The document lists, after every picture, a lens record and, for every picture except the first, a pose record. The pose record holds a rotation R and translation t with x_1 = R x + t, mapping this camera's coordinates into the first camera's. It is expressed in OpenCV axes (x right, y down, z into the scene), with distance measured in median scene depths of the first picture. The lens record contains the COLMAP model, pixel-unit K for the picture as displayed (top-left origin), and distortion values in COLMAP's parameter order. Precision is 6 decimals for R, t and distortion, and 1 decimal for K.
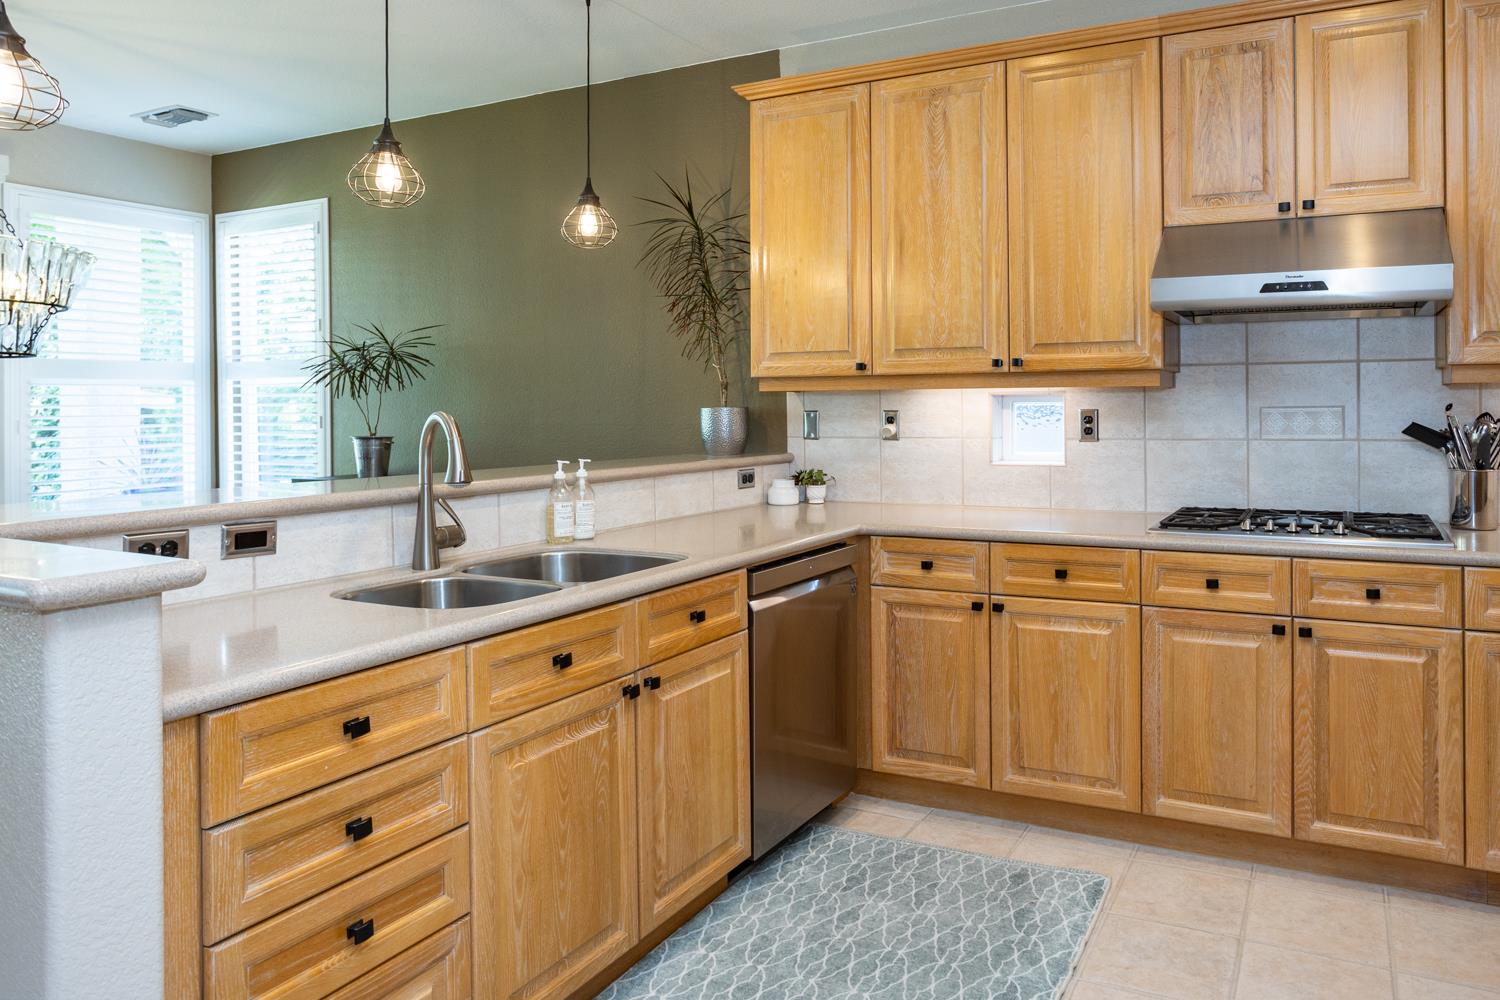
lens RADIAL K [[1003.2, 0, 869.3], [0, 1003.2, 405.2], [0, 0, 1]] dist [-0.050944, 0.040654]
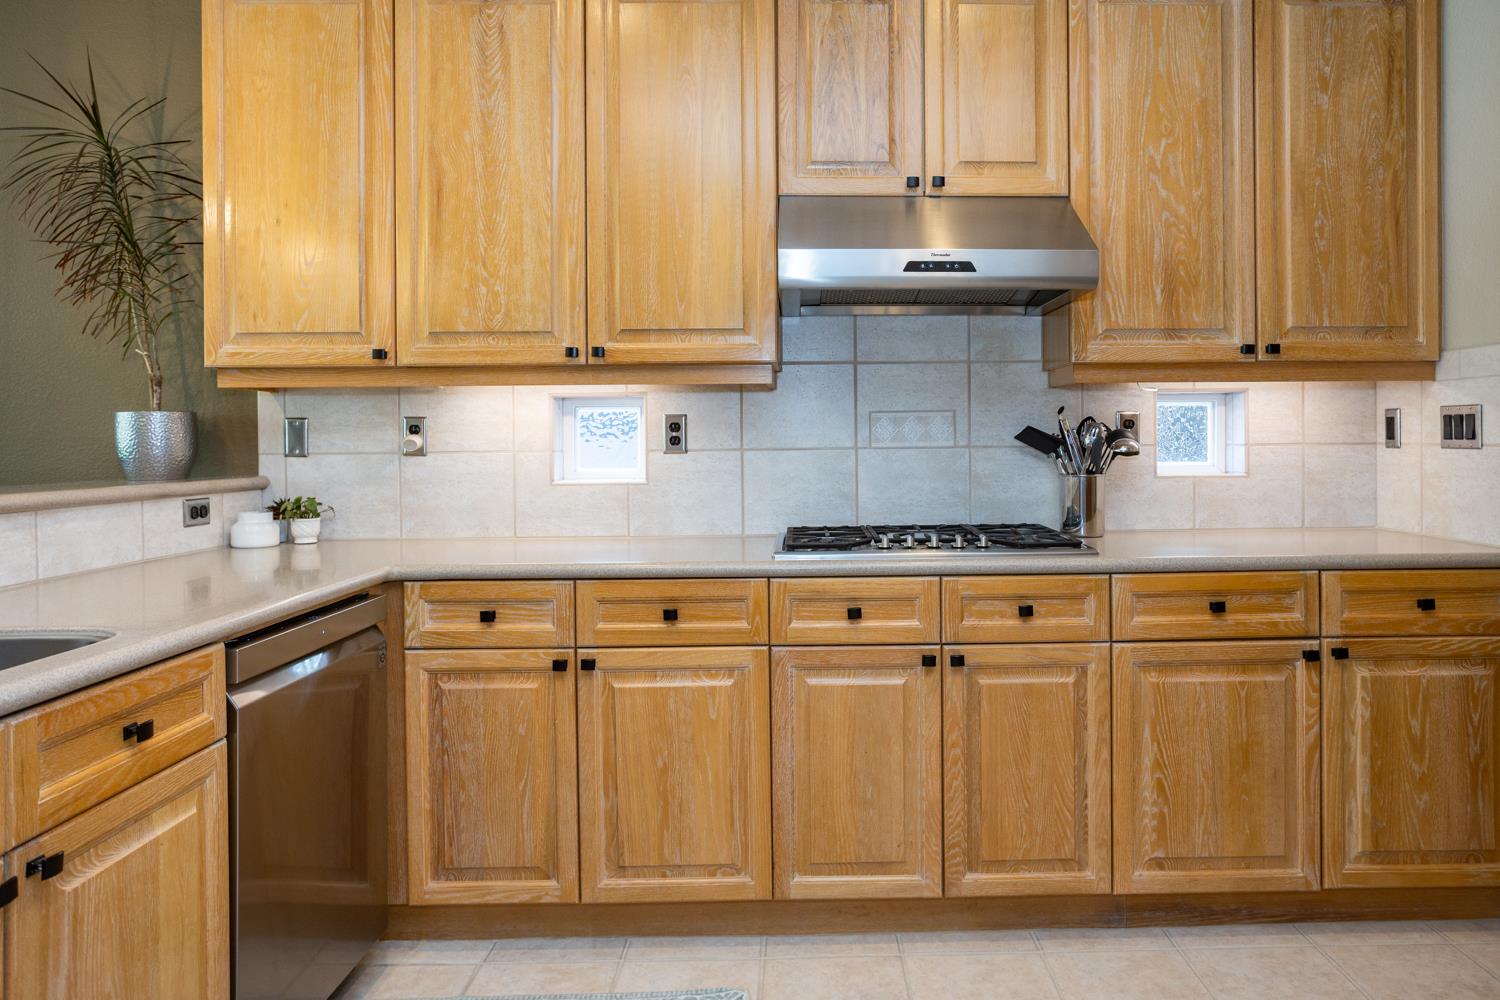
lens RADIAL K [[1021.5, 0, 821.8], [0, 1021.5, 439.4], [0, 0, 1]] dist [-0.040383, 0.041863]
pose [[0.894320, -0.001206, 0.447426, -0.057225], [0.001637, 0.999998, -0.000577, 0.028085], [-0.447425, 0.001249, 0.894321, 0.205637]]
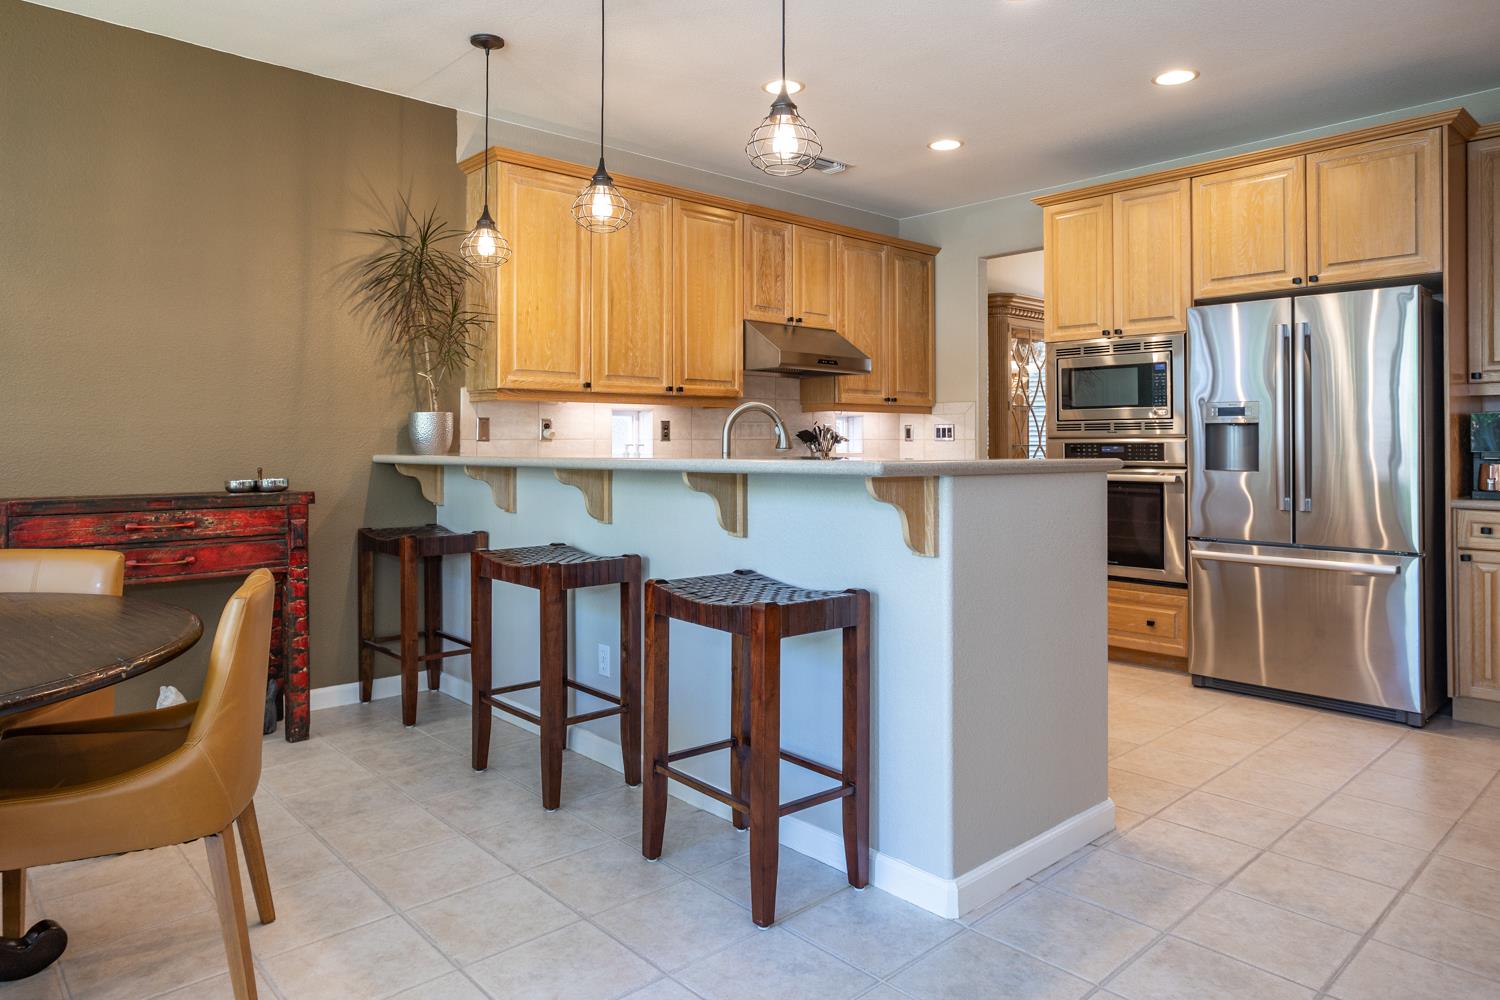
lens RADIAL K [[943.9, 0, 739.3], [0, 943.9, 432.6], [0, 0, 1]] dist [-0.044871, 0.040436]
pose [[0.384181, 0.017159, 0.923098, -1.241356], [-0.001131, 0.999835, -0.018115, 0.054996], [-0.923257, 0.005915, 0.384137, 0.345752]]
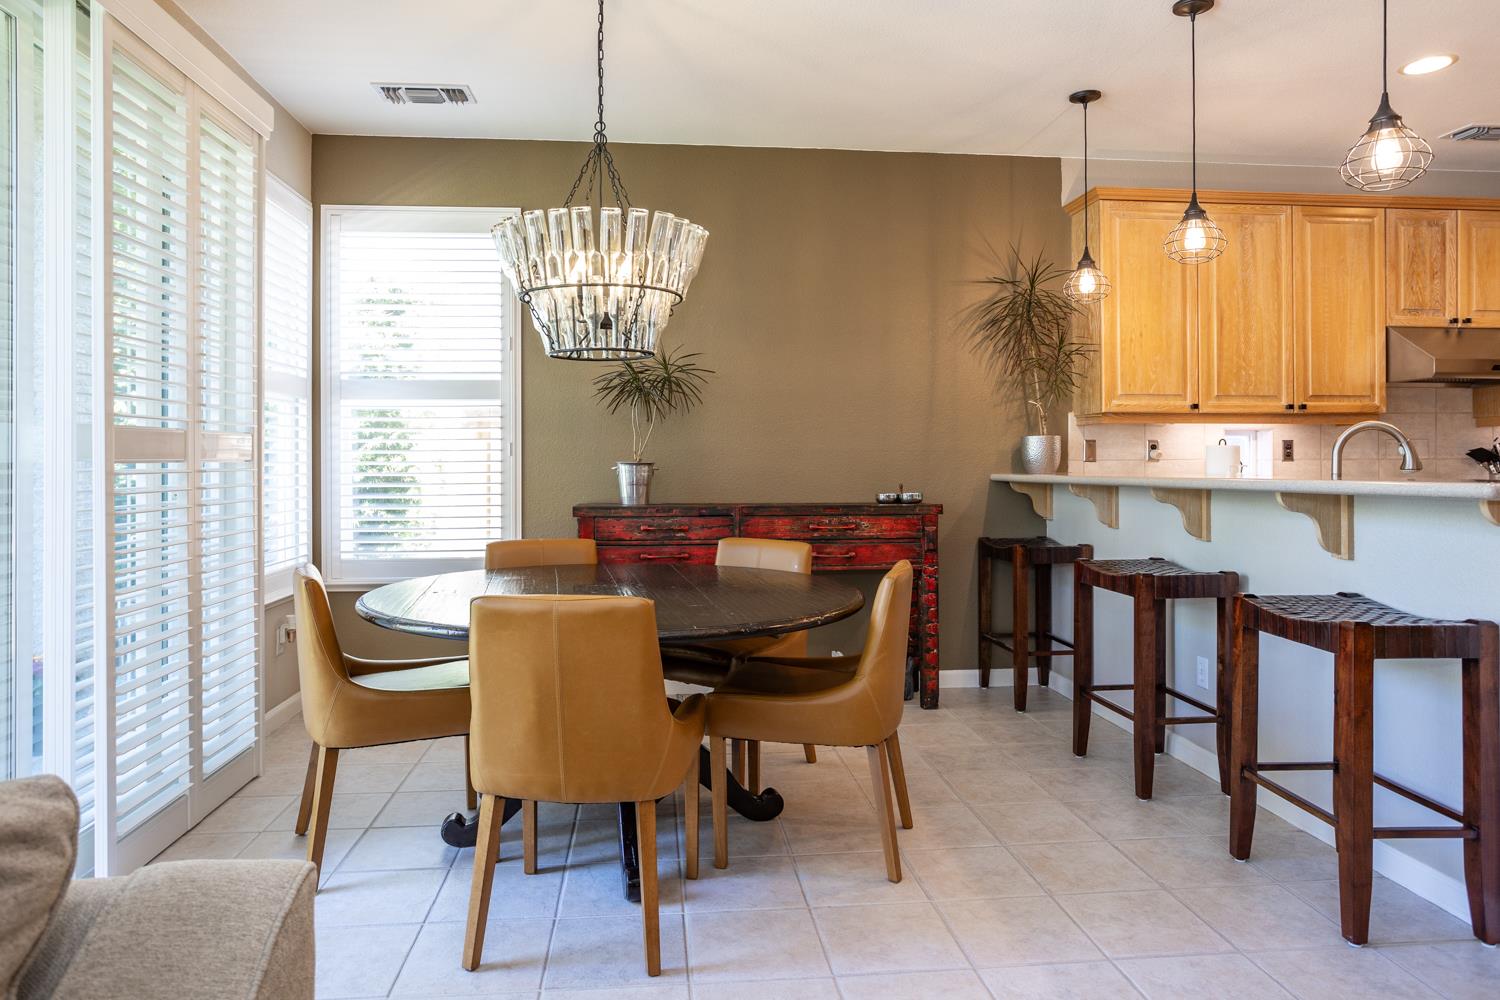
lens RADIAL K [[943.9, 0, 739.2], [0, 943.9, 459.7], [0, 0, 1]] dist [-0.044871, 0.040436]
pose [[0.860204, 0.008148, 0.509885, -1.345097], [-0.004302, 0.999953, -0.008721, 0.054867], [-0.509932, 0.005308, 0.860198, 0.227744]]
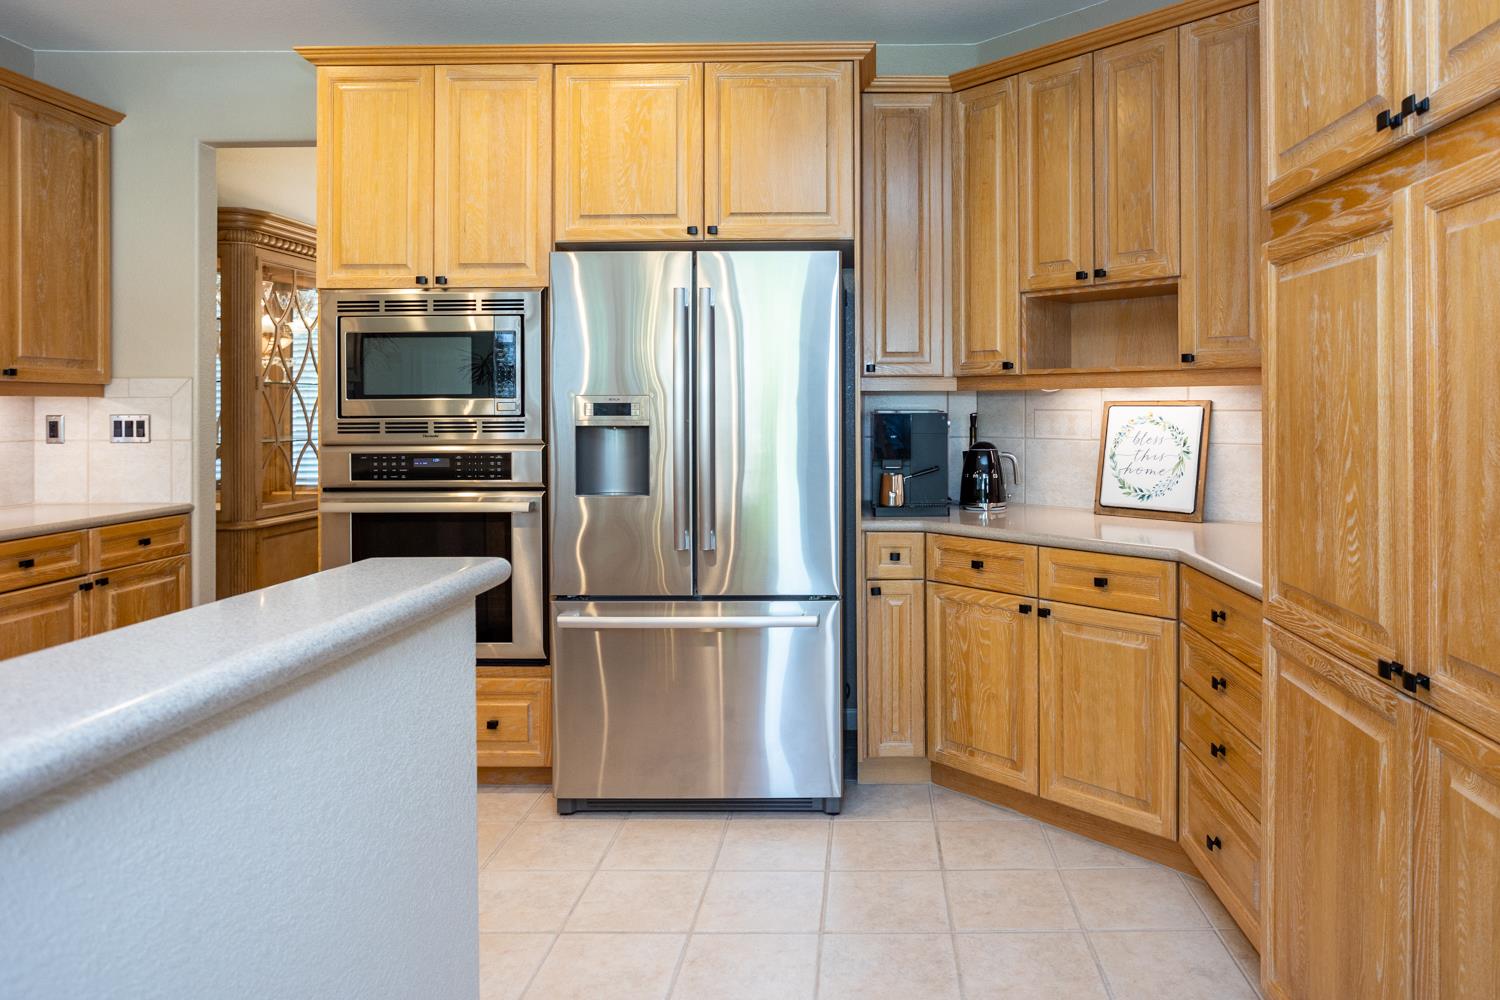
lens RADIAL K [[977.7, 0, 876.0], [0, 977.7, 402.9], [0, 0, 1]] dist [-0.053139, 0.041981]
pose [[-0.430085, 0.012013, 0.902709, -0.715919], [0.008852, 0.999920, -0.009090, 0.004769], [-0.902745, 0.004081, -0.430156, 0.386754]]
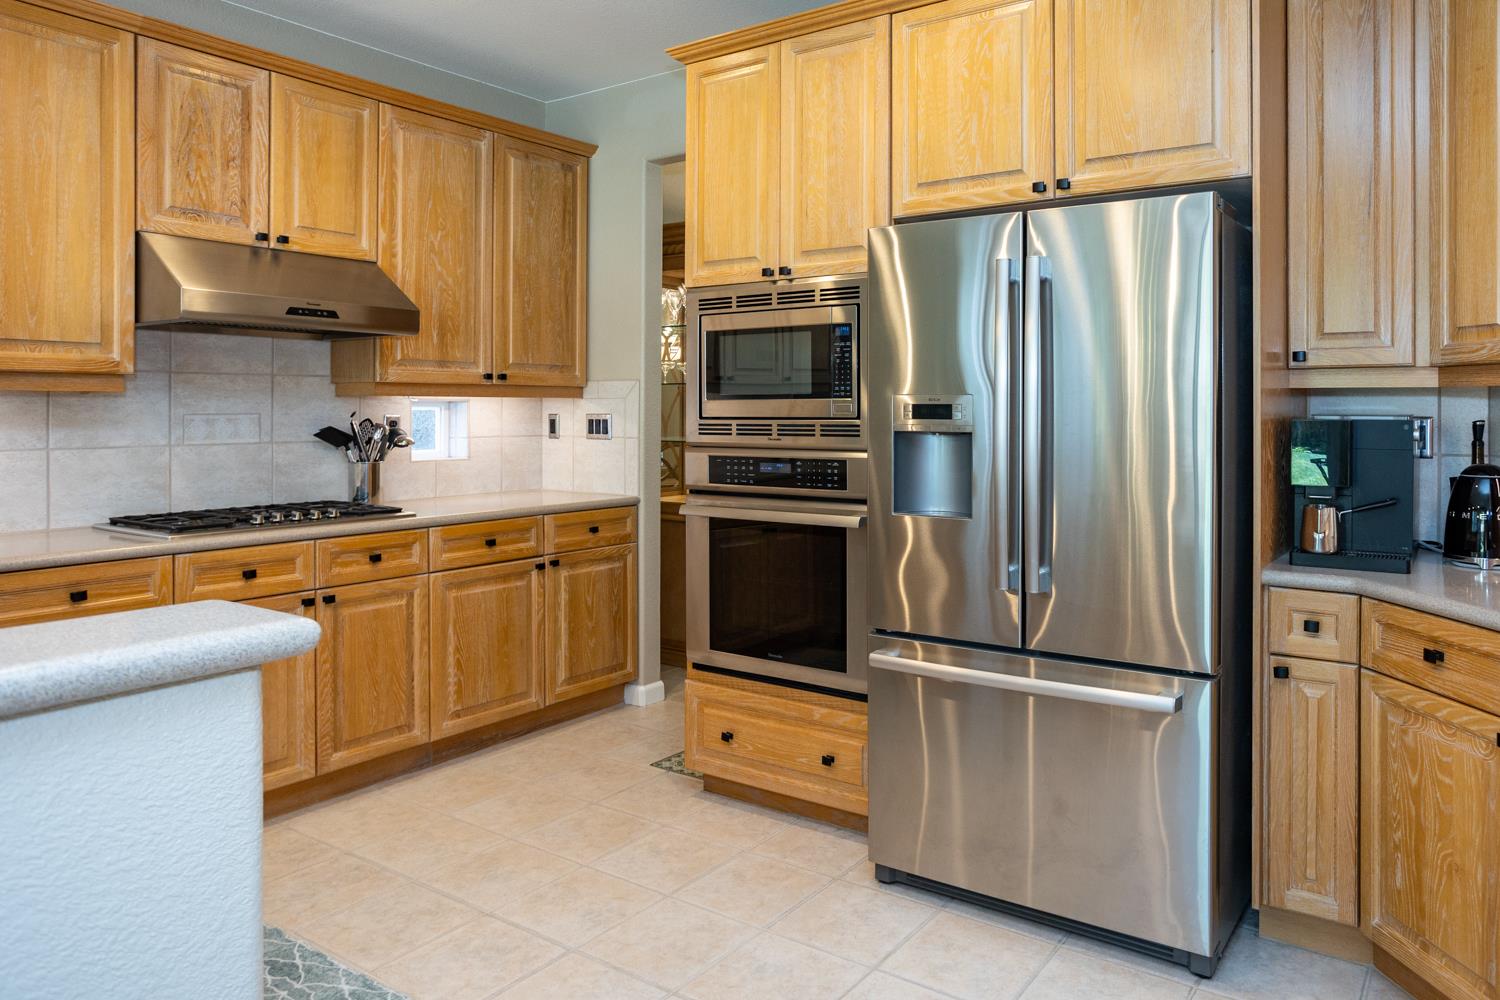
lens RADIAL K [[999.1, 0, 869.9], [0, 999.1, 408.6], [0, 0, 1]] dist [-0.048458, 0.038960]
pose [[0.127607, 0.008976, 0.991784, -0.555835], [-0.000602, 0.999960, -0.008973, 0.005148], [-0.991825, 0.000548, 0.127607, 0.157886]]
